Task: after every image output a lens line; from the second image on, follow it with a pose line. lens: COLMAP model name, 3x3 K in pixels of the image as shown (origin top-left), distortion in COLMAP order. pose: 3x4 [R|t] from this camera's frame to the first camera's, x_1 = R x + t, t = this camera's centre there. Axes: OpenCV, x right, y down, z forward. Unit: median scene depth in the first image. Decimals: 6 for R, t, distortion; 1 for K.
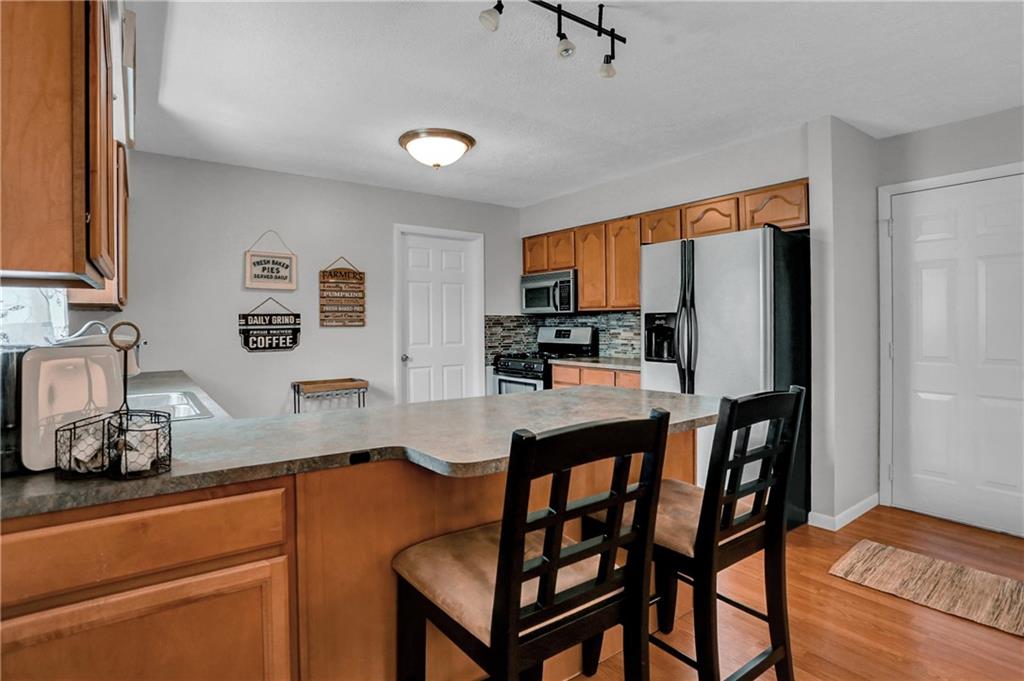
lens RADIAL K [[526.7, 0, 510.7], [0, 526.7, 321.3], [0, 0, 1]] dist [-0.070478, 0.033835]
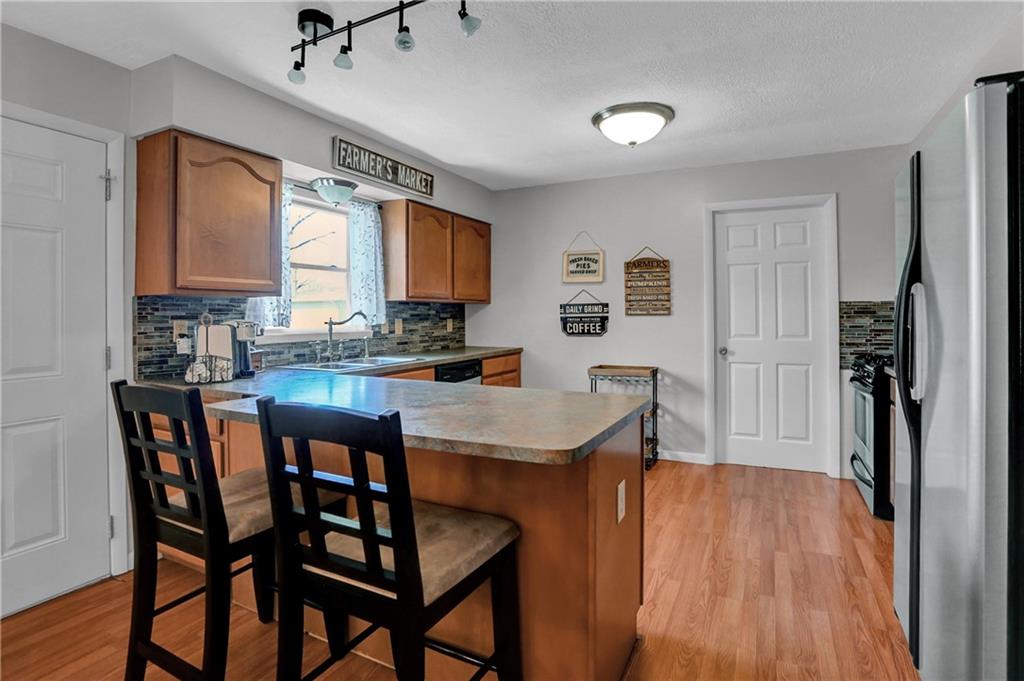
lens RADIAL K [[518.1, 0, 511.6], [0, 518.1, 311.9], [0, 0, 1]] dist [-0.090931, 0.045184]
pose [[0.450220, 0.000952, -0.892917, 0.409514], [0.003764, 0.999989, 0.002964, -0.000401], [0.892910, -0.004695, 0.450211, 0.282236]]
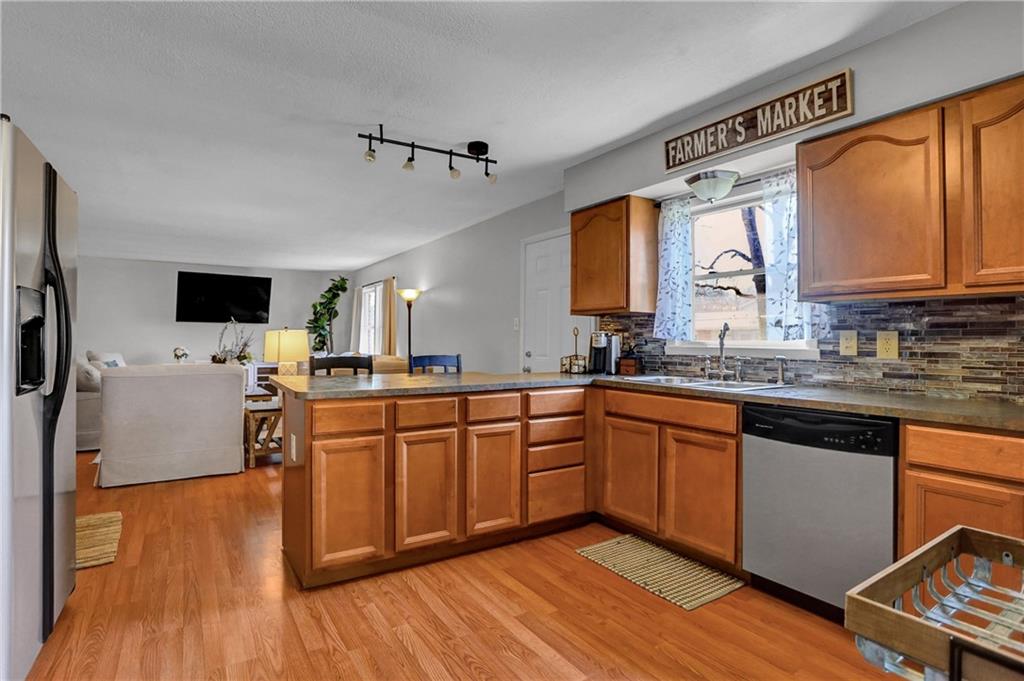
lens RADIAL K [[512.3, 0, 508.6], [0, 512.3, 336.7], [0, 0, 1]] dist [-0.070410, 0.028647]
pose [[-0.998058, 0.000080, 0.062286, -0.132822], [-0.000274, 0.999984, -0.005690, 0.021231], [-0.062286, -0.005696, -0.998042, 1.025343]]
